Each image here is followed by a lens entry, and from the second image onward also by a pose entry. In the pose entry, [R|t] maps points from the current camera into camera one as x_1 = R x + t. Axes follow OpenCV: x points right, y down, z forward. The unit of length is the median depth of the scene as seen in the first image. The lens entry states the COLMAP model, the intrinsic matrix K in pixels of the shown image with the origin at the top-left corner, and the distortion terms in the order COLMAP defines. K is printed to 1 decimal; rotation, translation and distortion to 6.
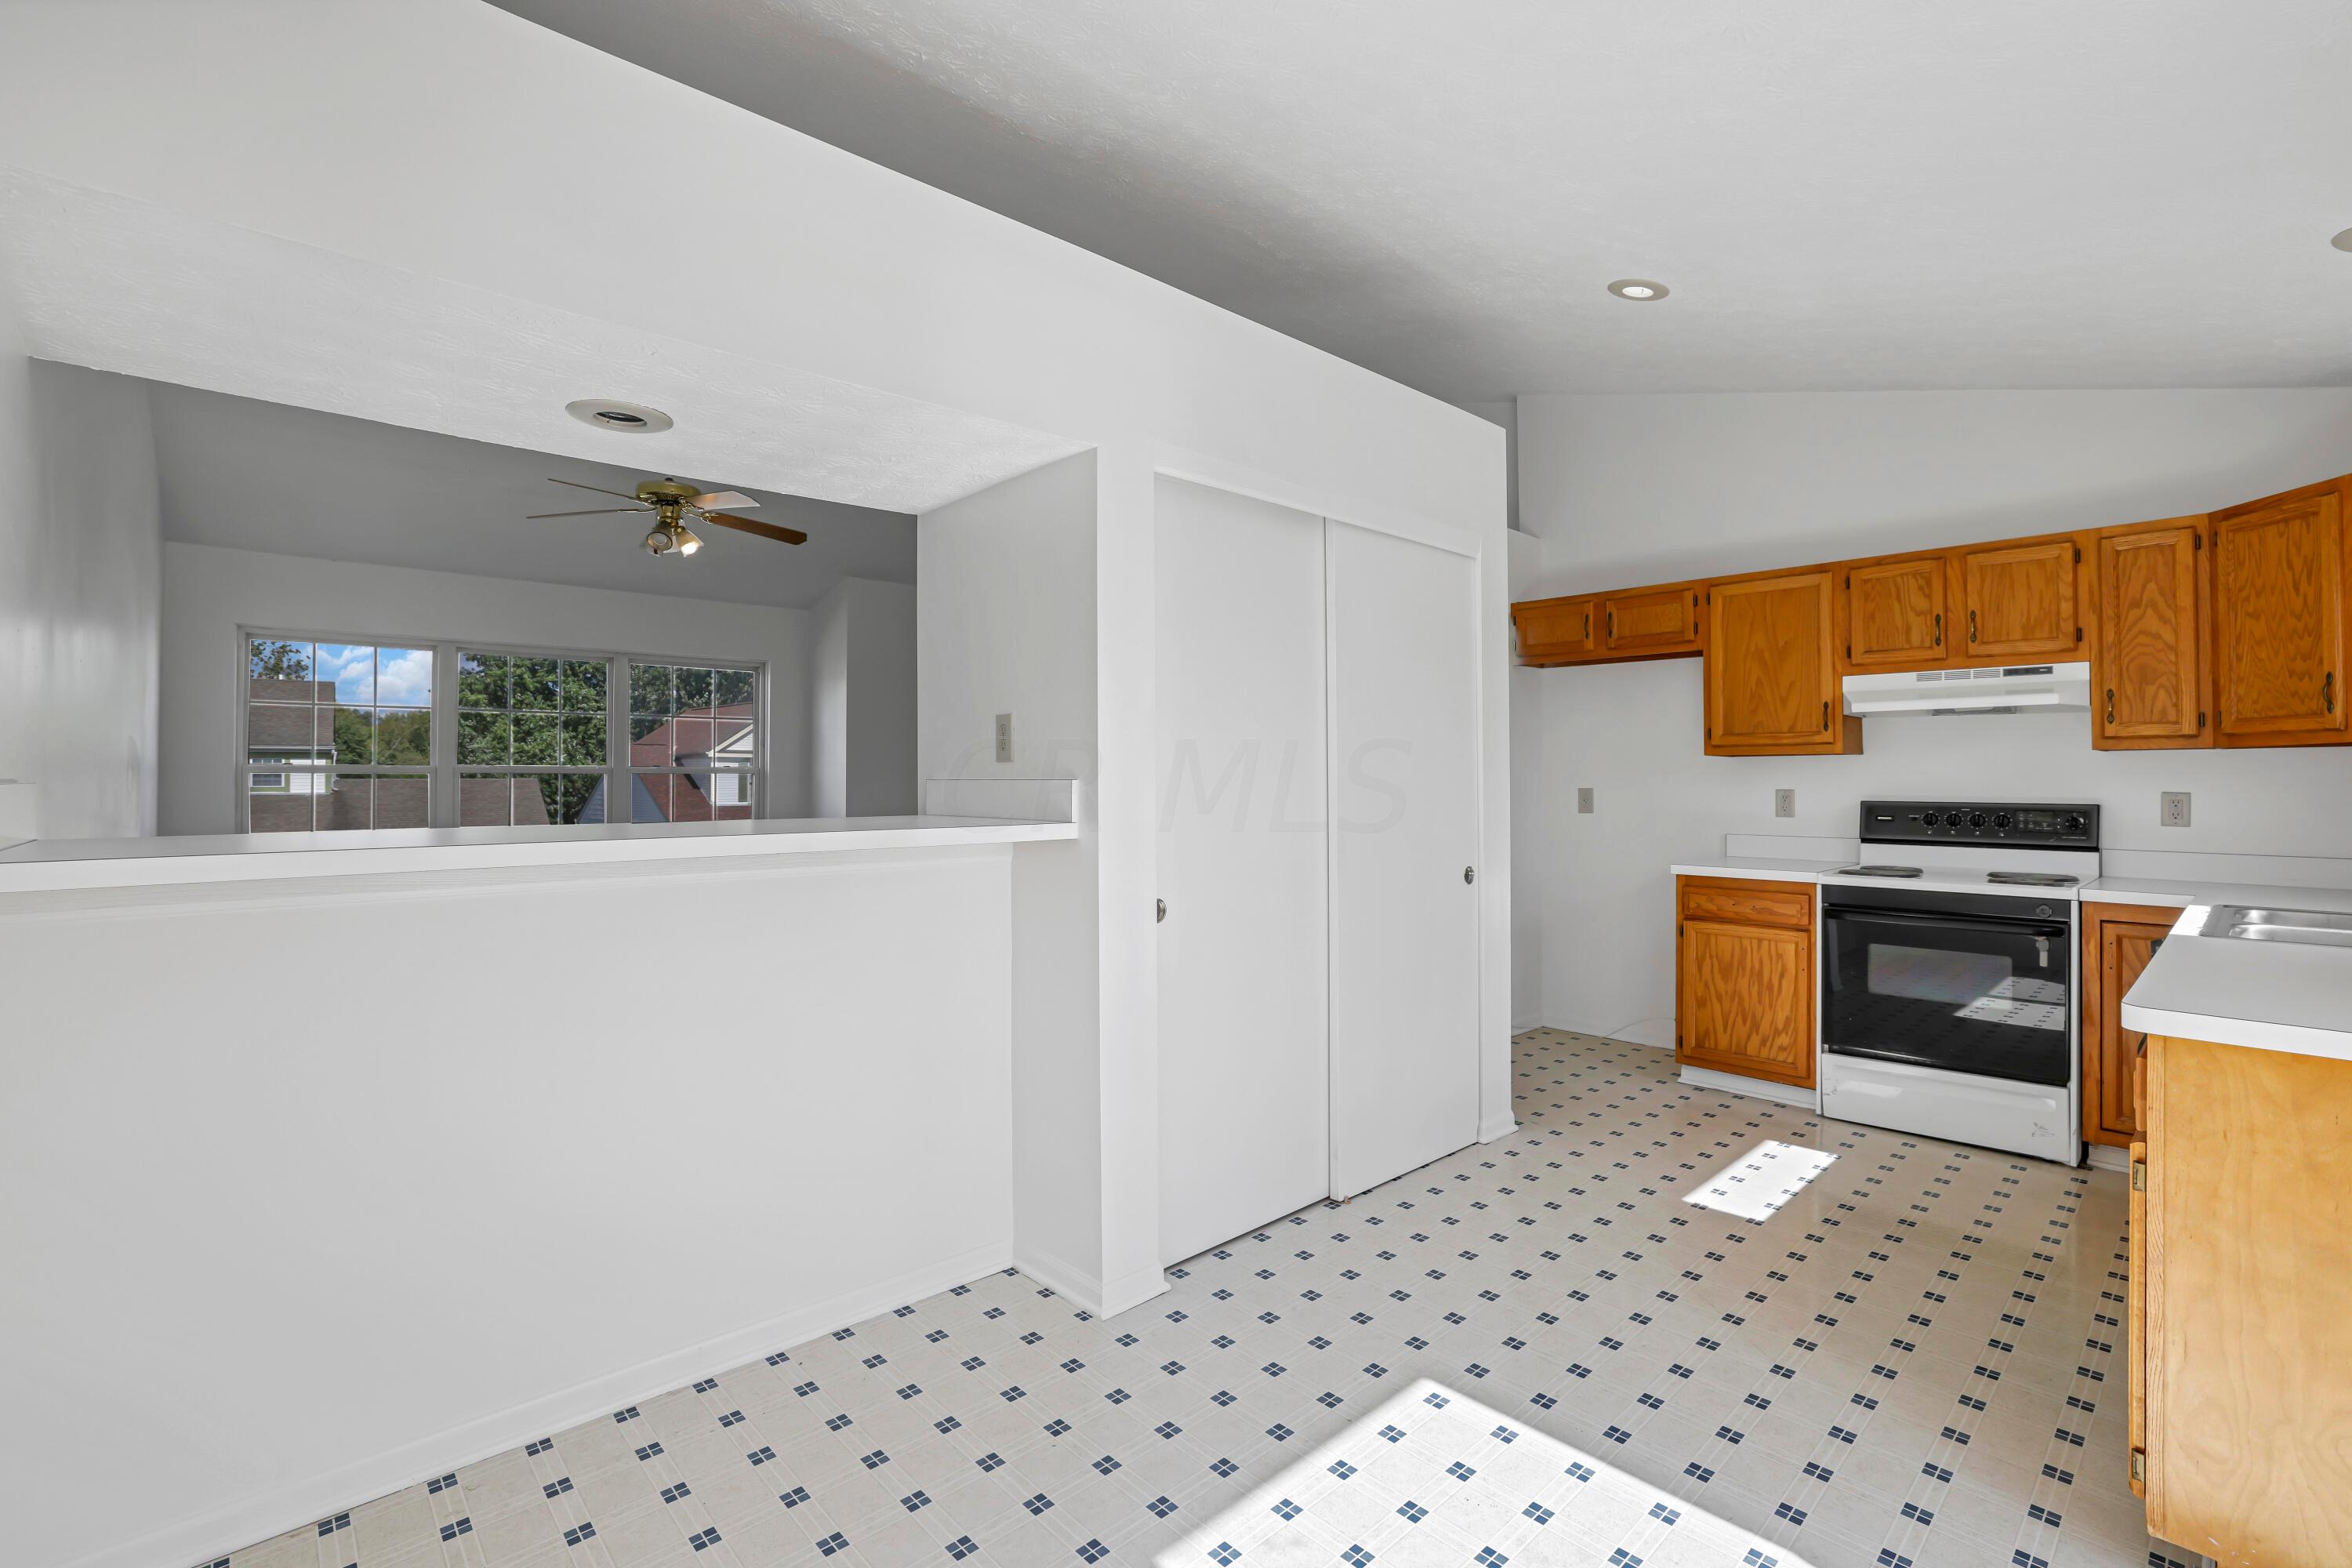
lens RADIAL K [[1040.0, 0, 1176.0], [0, 1040.0, 784.0], [0, 0, 1]] dist [-0.033374, -0.000077]
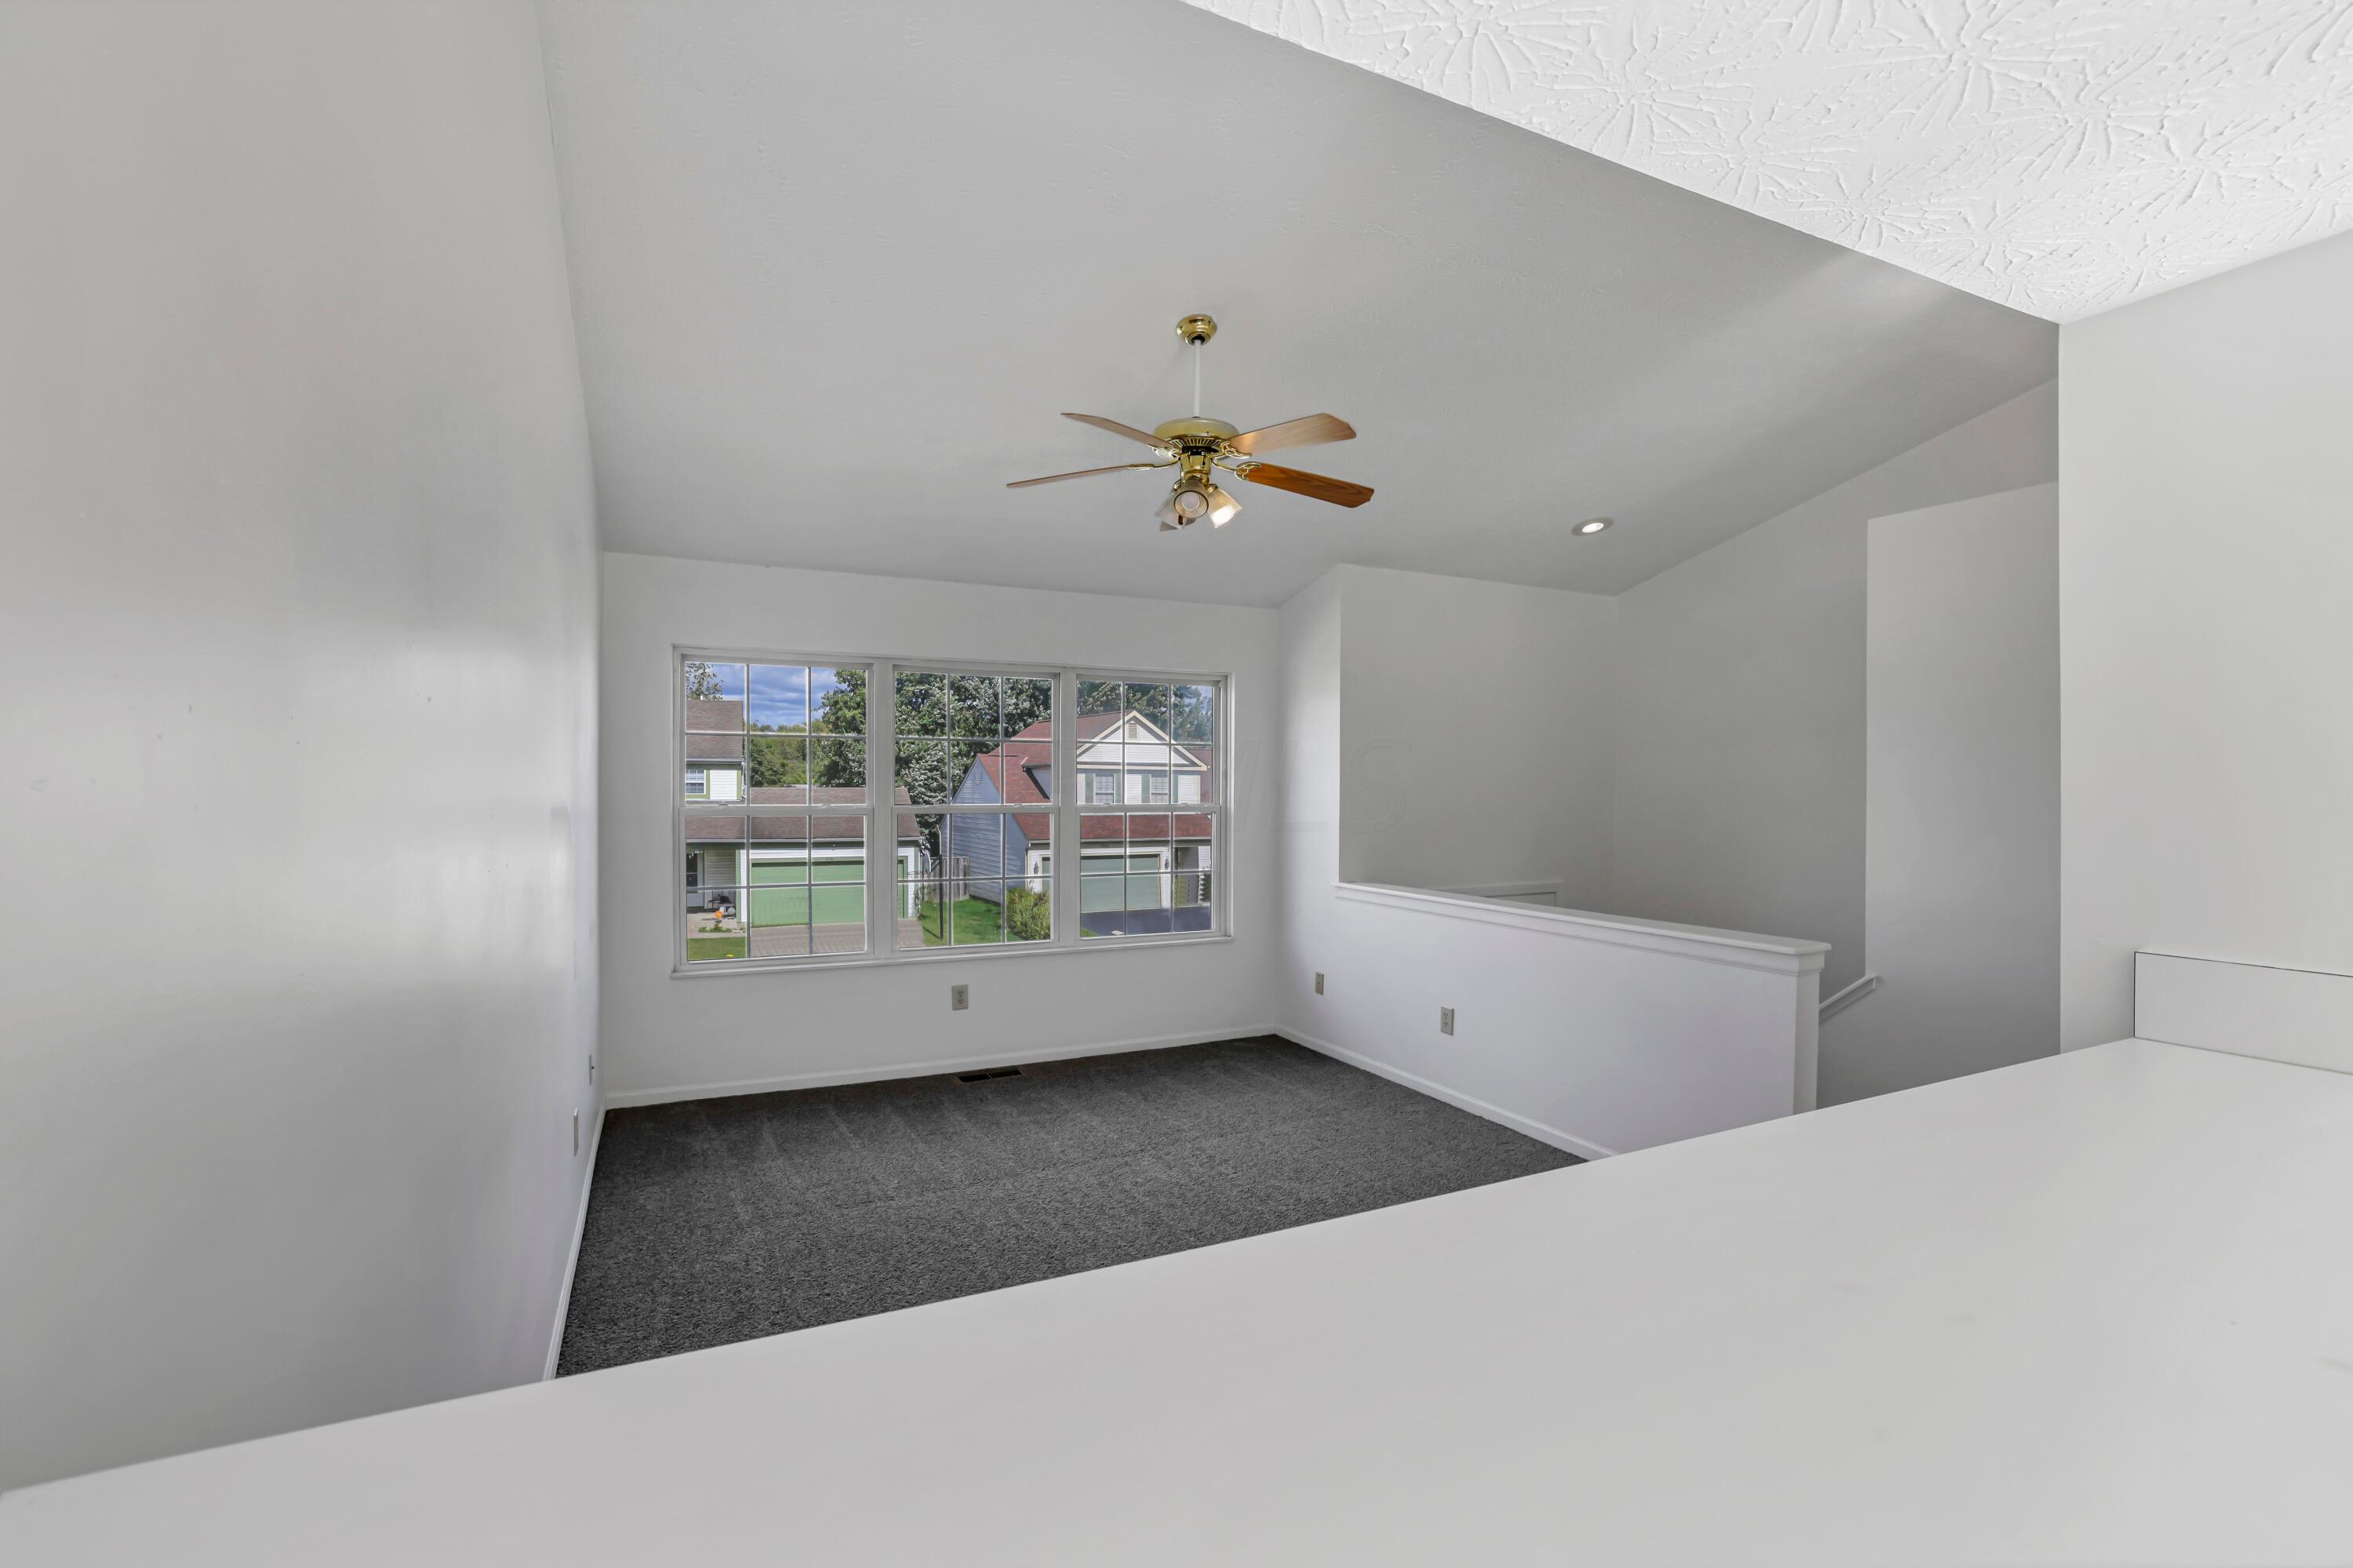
lens RADIAL K [[1040.5, 0, 1176.5], [0, 1040.5, 784.0], [0, 0, 1]] dist [-0.033374, -0.000077]
pose [[0.959663, 0.002934, -0.281139, -0.297166], [-0.004759, 0.999972, -0.005808, -0.039269], [0.281114, 0.006912, 0.959650, 0.304197]]
